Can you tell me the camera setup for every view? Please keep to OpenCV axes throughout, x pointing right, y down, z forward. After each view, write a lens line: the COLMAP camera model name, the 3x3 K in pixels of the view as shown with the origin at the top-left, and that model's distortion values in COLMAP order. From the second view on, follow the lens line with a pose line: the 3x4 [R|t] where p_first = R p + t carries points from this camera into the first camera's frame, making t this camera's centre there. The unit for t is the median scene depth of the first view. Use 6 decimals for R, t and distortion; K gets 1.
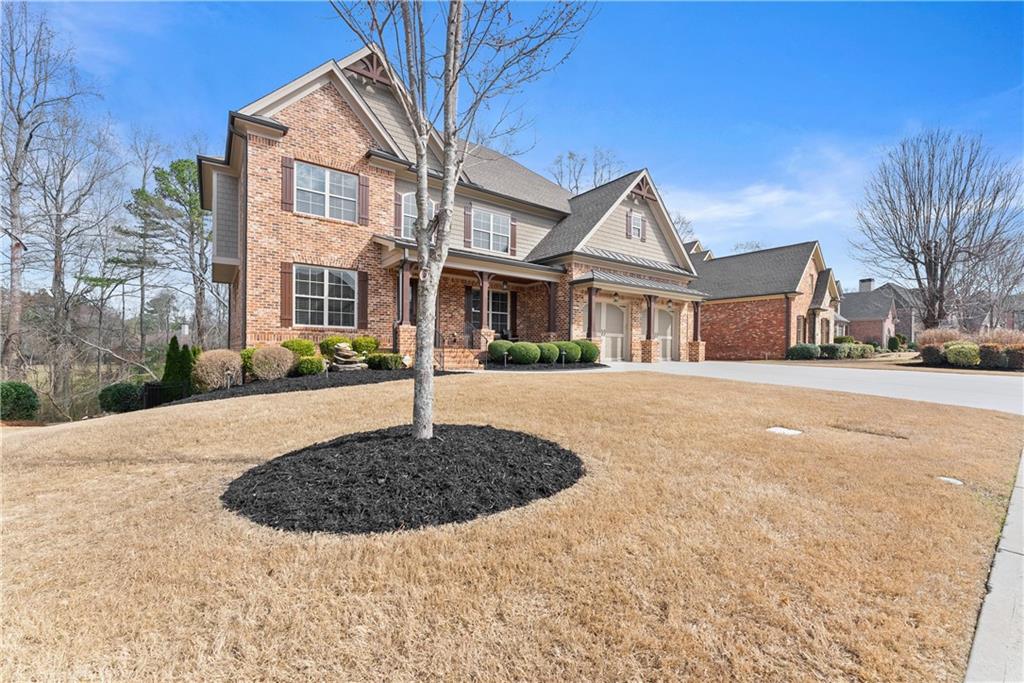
lens RADIAL K [[414.8, 0, 516.6], [0, 414.8, 346.0], [0, 0, 1]] dist [-0.002536, -0.000239]
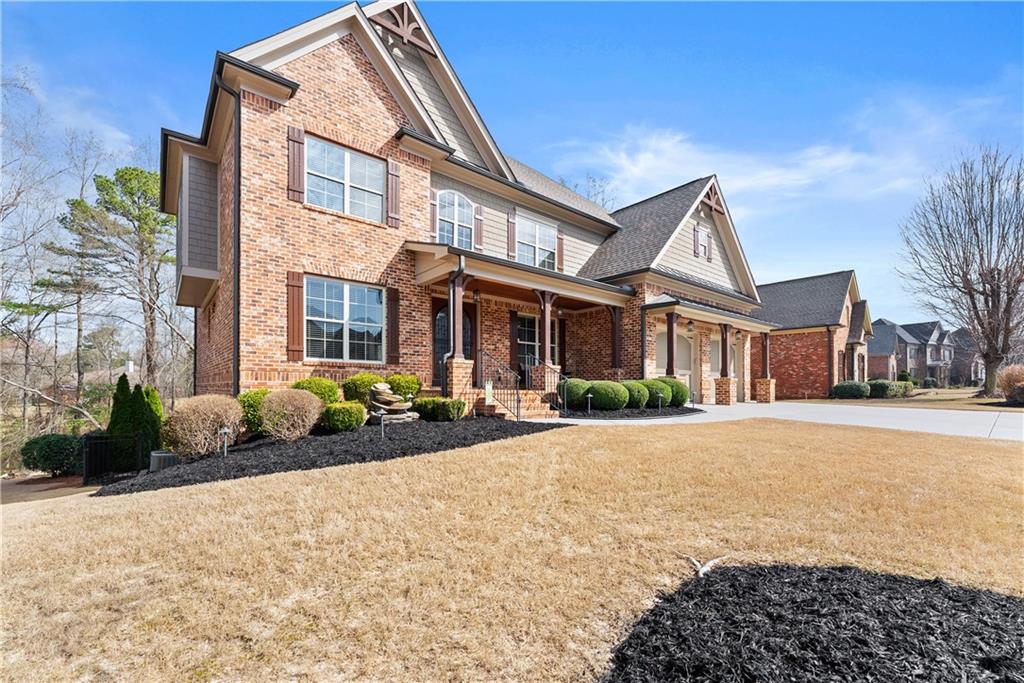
lens RADIAL K [[414.8, 0, 503.0], [0, 414.8, 380.2], [0, 0, 1]] dist [-0.002536, -0.000239]
pose [[0.997954, -0.002494, 0.063881, -0.200607], [0.002885, 0.999978, -0.006027, -0.006334], [-0.063865, 0.006199, 0.997939, 0.214963]]
